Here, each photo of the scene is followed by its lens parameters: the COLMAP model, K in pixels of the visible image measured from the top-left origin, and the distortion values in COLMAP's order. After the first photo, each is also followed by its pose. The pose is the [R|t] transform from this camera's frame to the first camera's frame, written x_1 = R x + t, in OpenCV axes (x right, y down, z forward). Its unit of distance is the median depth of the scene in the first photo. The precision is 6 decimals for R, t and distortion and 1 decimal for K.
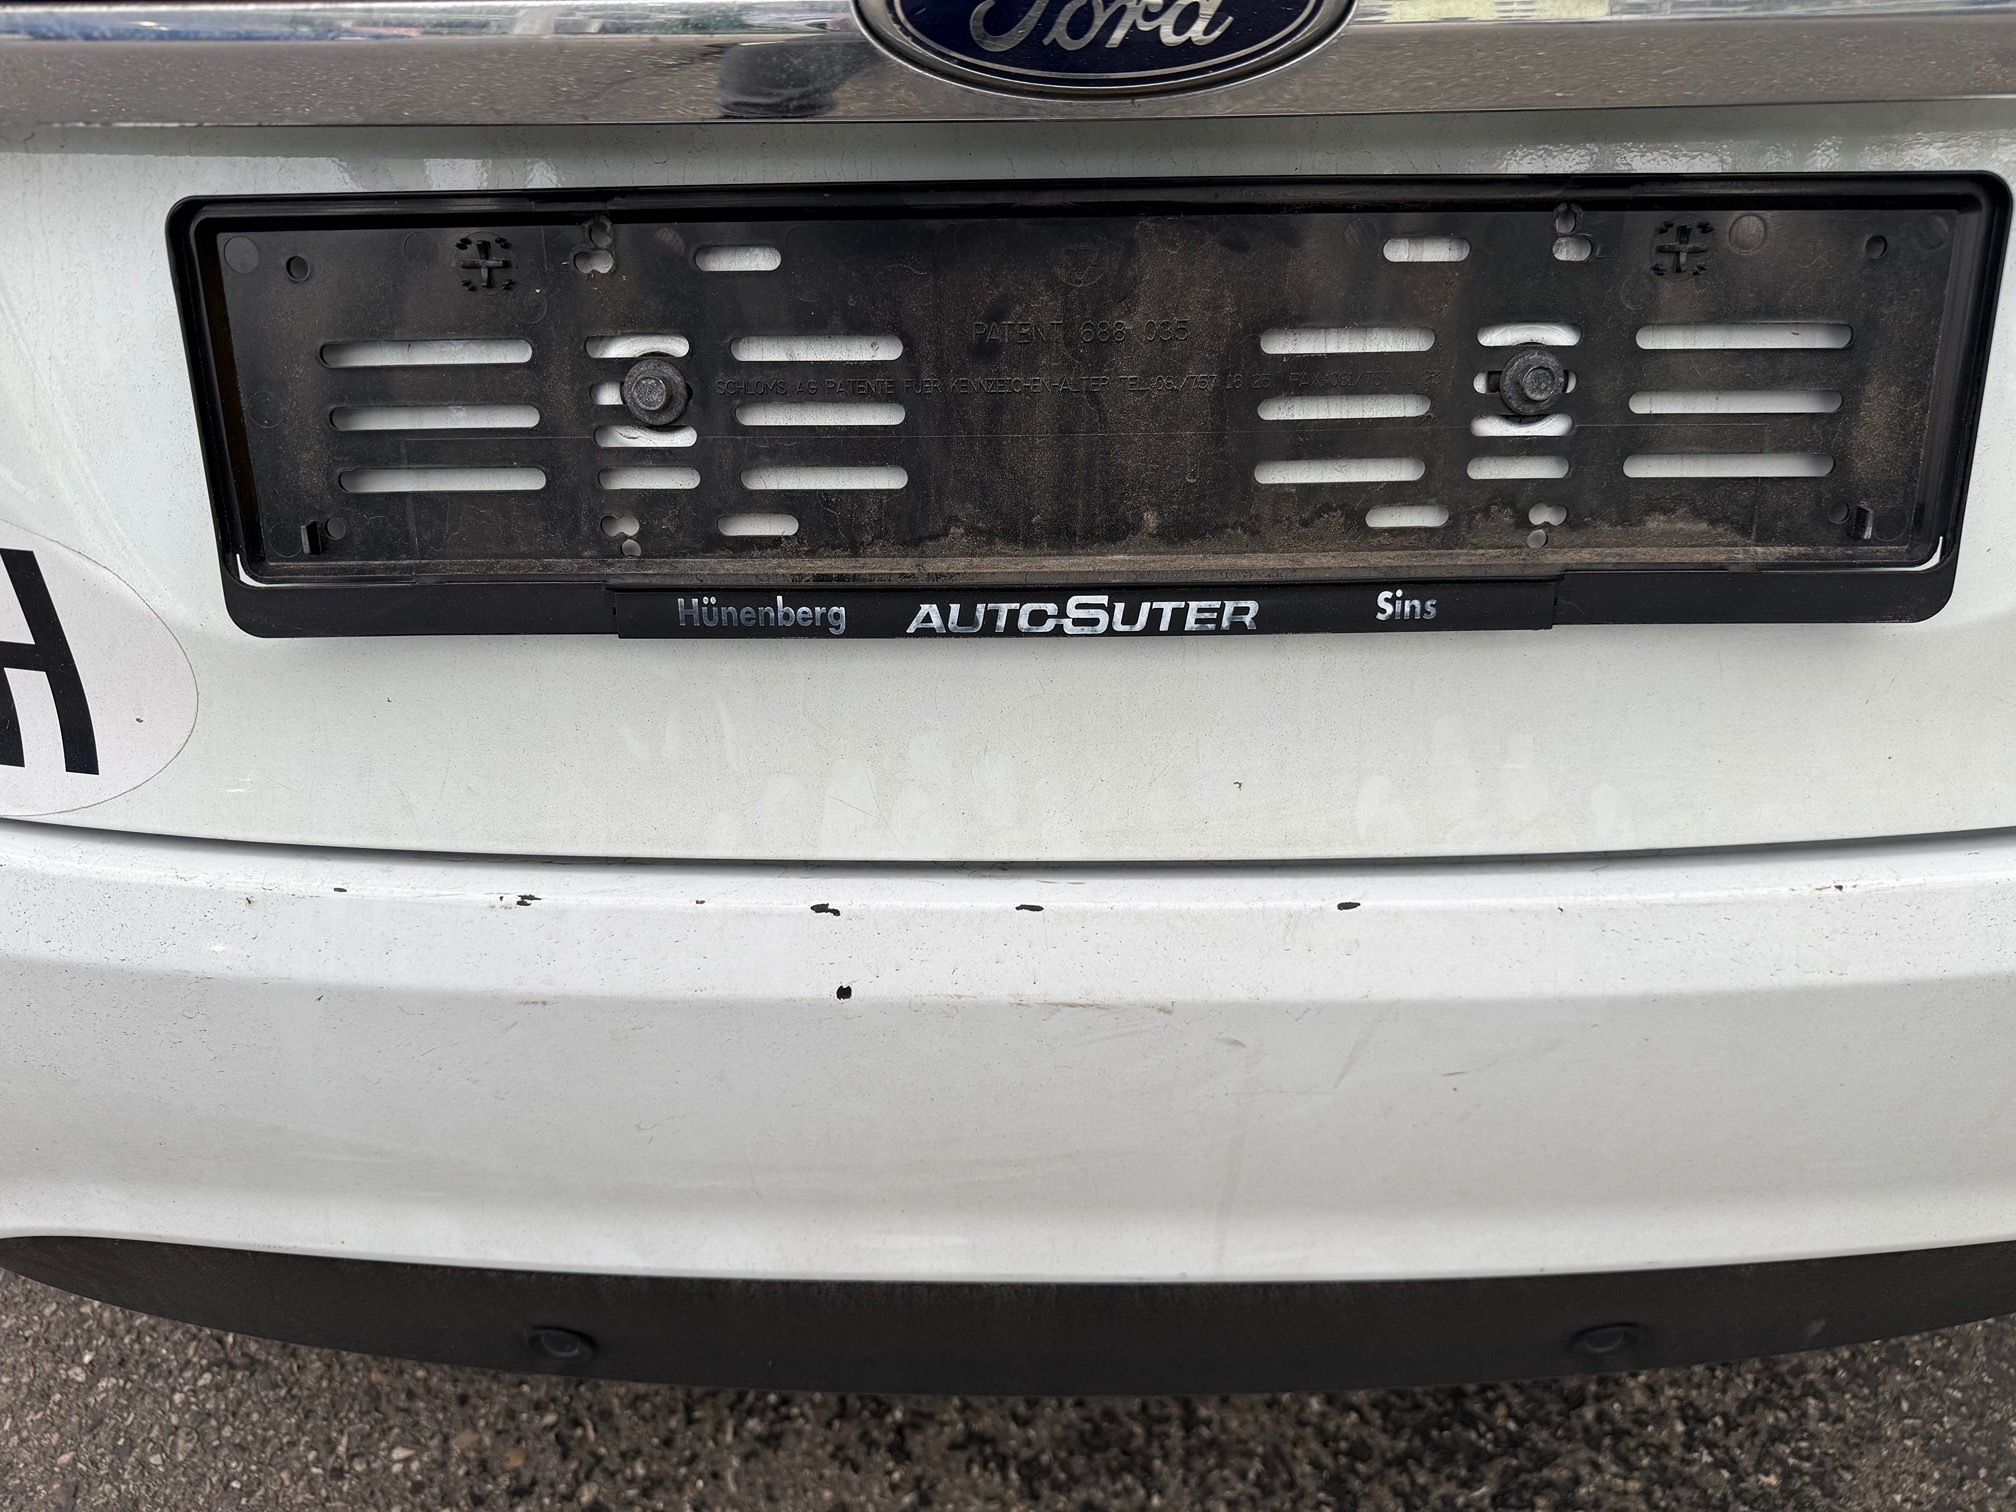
lens RADIAL K [[1486.3, 0, 1004.3], [0, 1486.3, 767.3], [0, 0, 1]] dist [-0.004710, -0.003271]
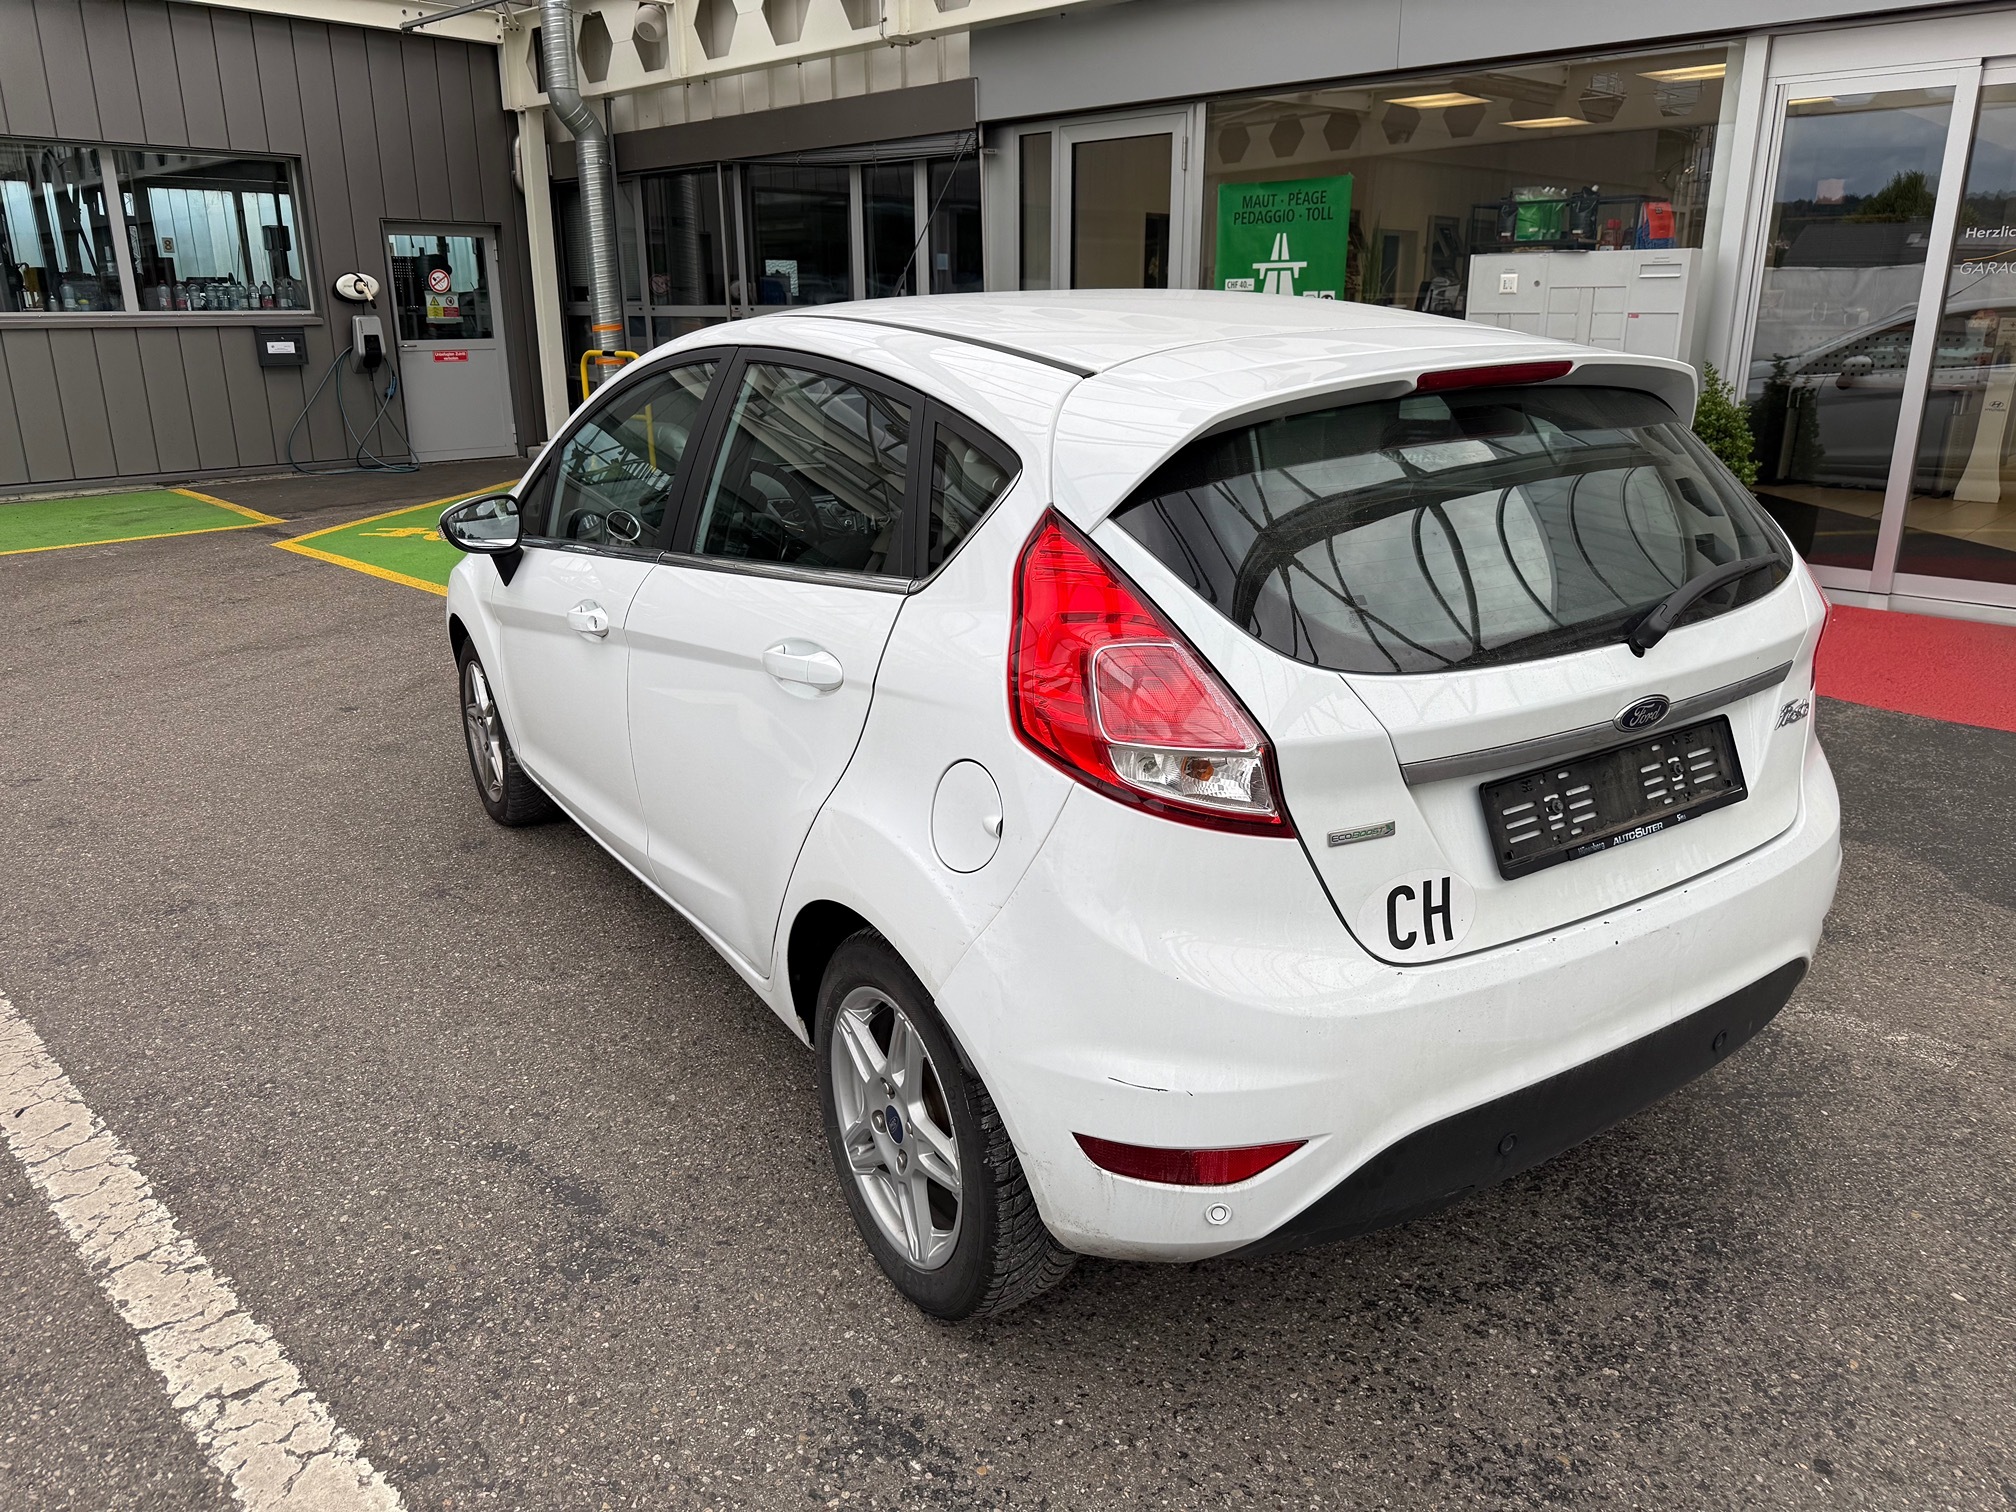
lens RADIAL K [[1486.3, 0, 1017.0], [0, 1486.3, 748.0], [0, 0, 1]] dist [-0.004710, -0.003271]
pose [[0.831814, -0.167562, 0.529158, -1.639423], [0.355479, 0.892999, -0.276022, 0.102424], [-0.426286, 0.417703, 0.802374, -0.818319]]
